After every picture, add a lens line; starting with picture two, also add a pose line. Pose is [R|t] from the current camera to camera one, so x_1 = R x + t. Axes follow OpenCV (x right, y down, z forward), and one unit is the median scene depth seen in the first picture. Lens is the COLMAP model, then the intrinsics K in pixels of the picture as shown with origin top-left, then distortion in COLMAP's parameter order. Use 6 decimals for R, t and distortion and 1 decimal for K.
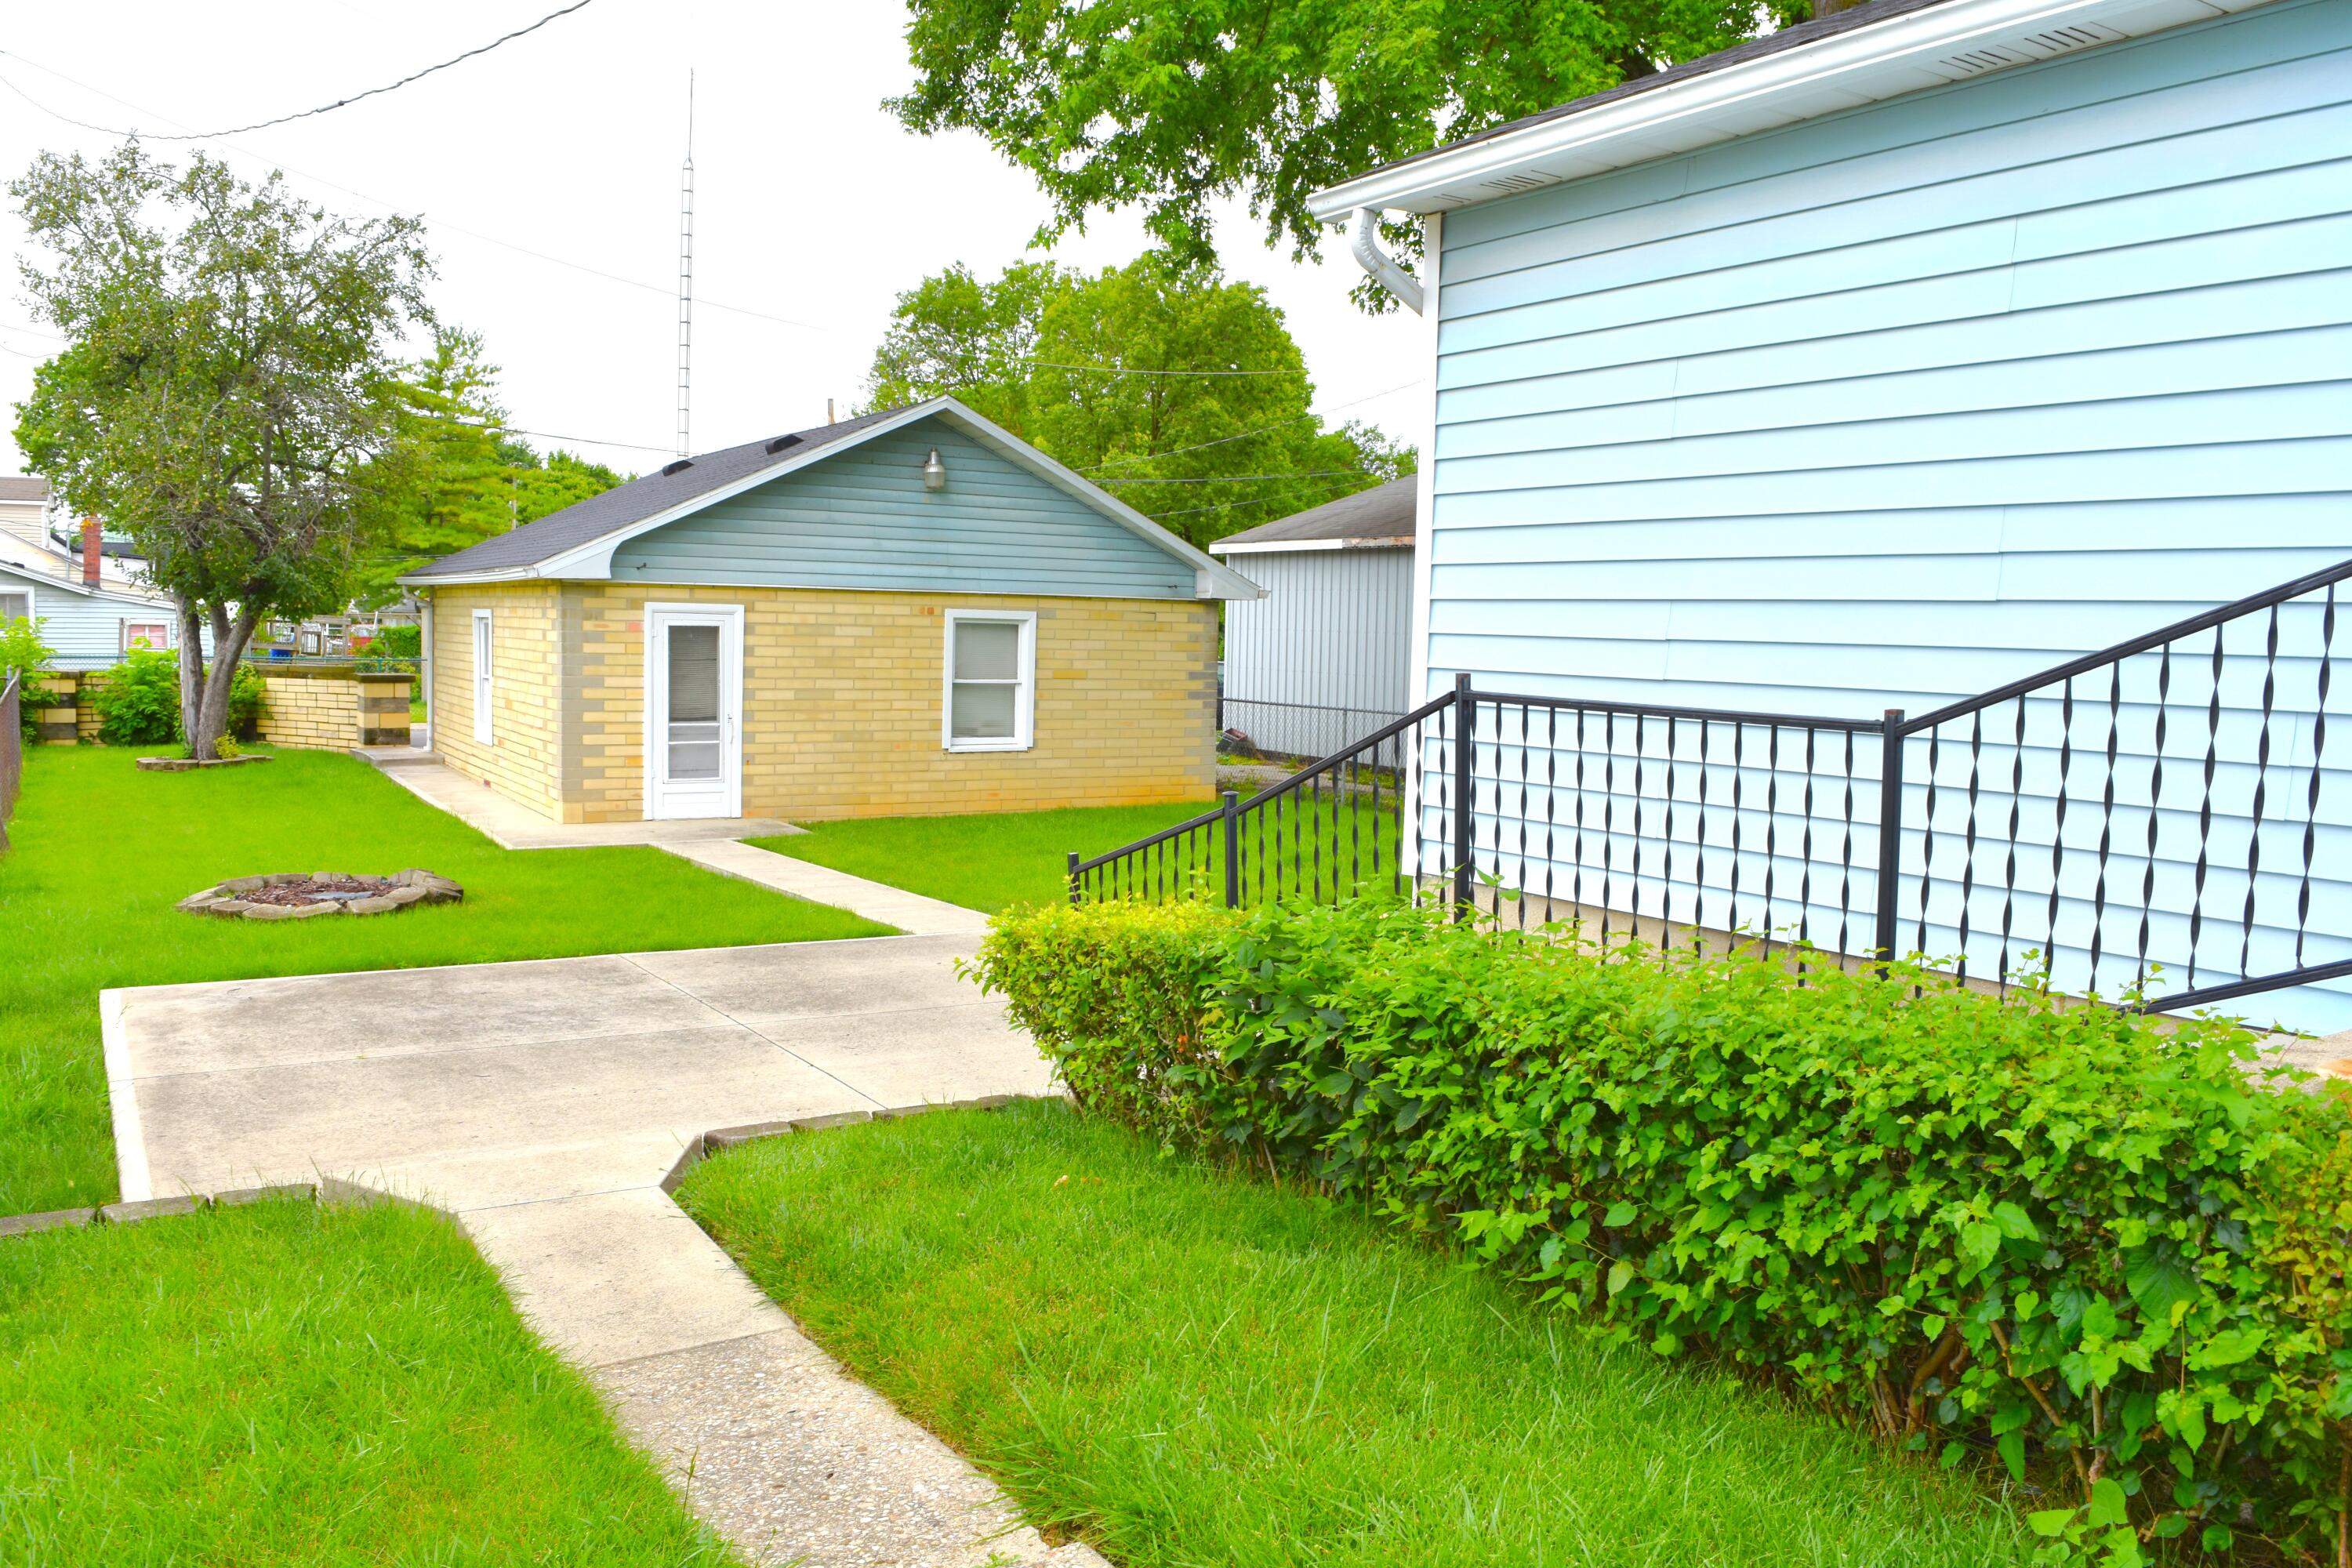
lens RADIAL K [[1846.5, 0, 1170.9], [0, 1846.5, 780.1], [0, 0, 1]] dist [-0.097726, 0.023916]
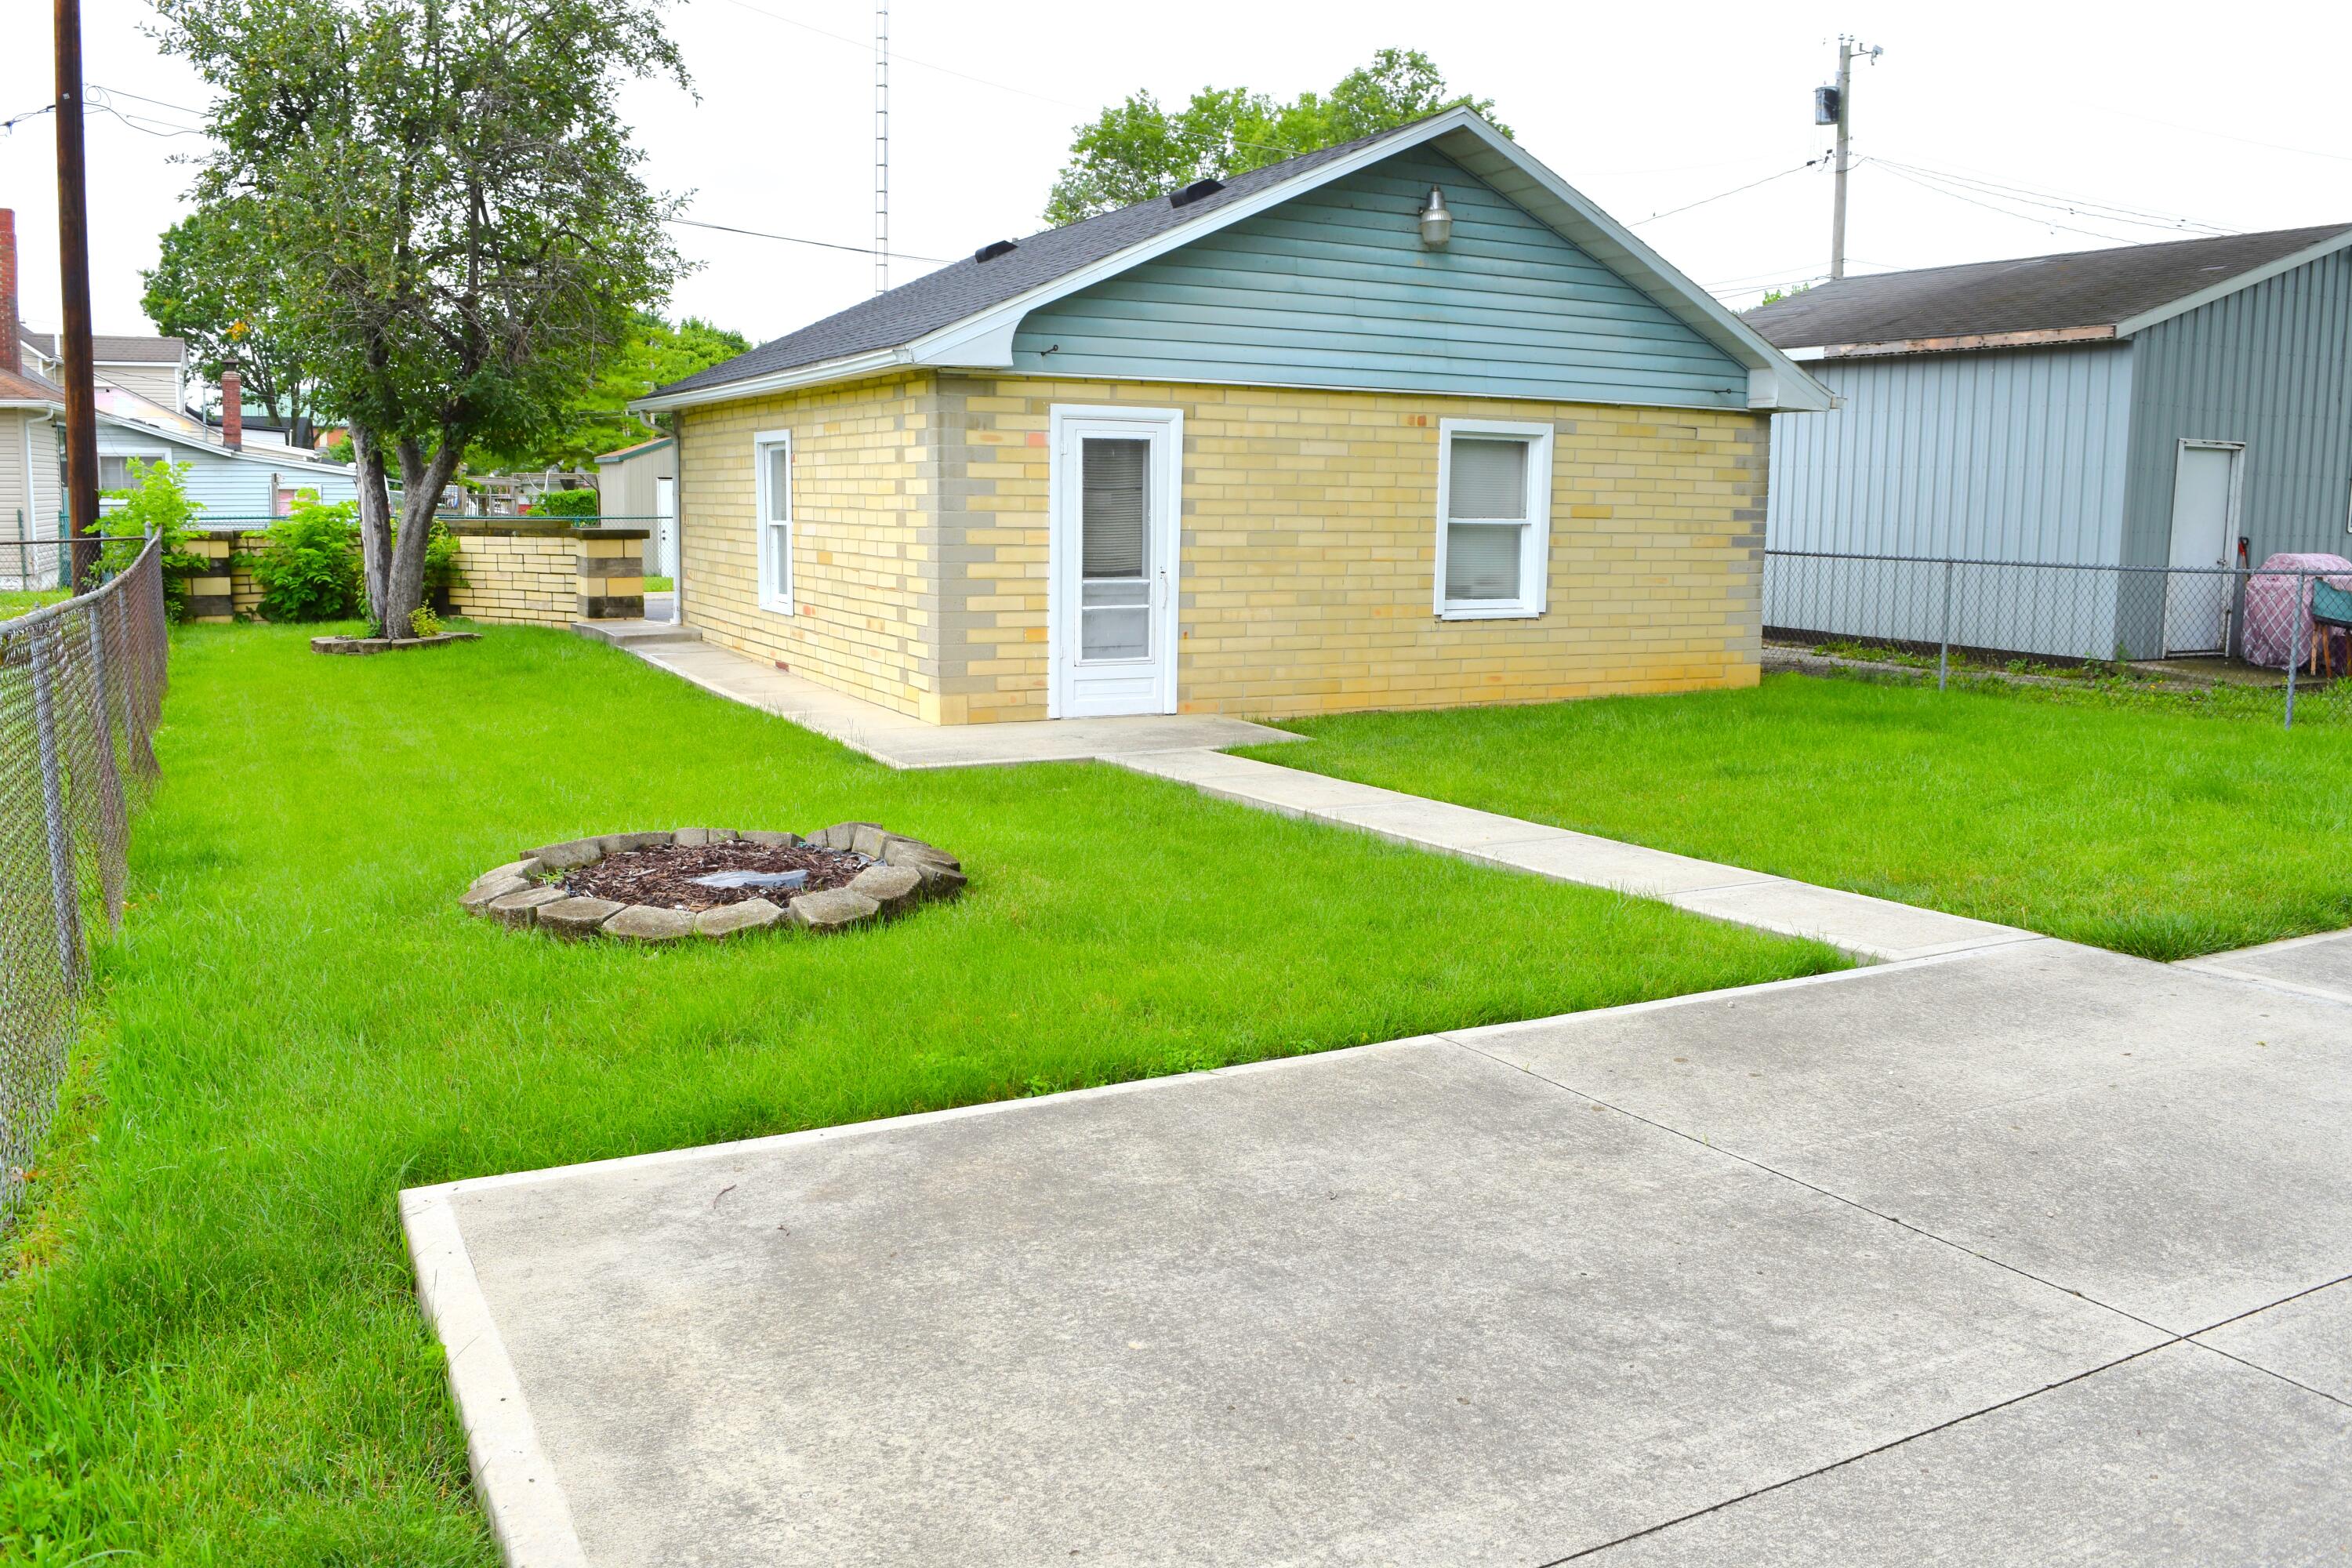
lens RADIAL K [[1846.5, 0, 1175.2], [0, 1846.5, 782.3], [0, 0, 1]] dist [-0.097726, 0.023916]
pose [[0.998161, -0.001466, -0.060597, -0.170150], [0.005704, 0.997543, 0.069828, -0.002499], [0.060346, -0.070045, 0.995717, 0.258930]]
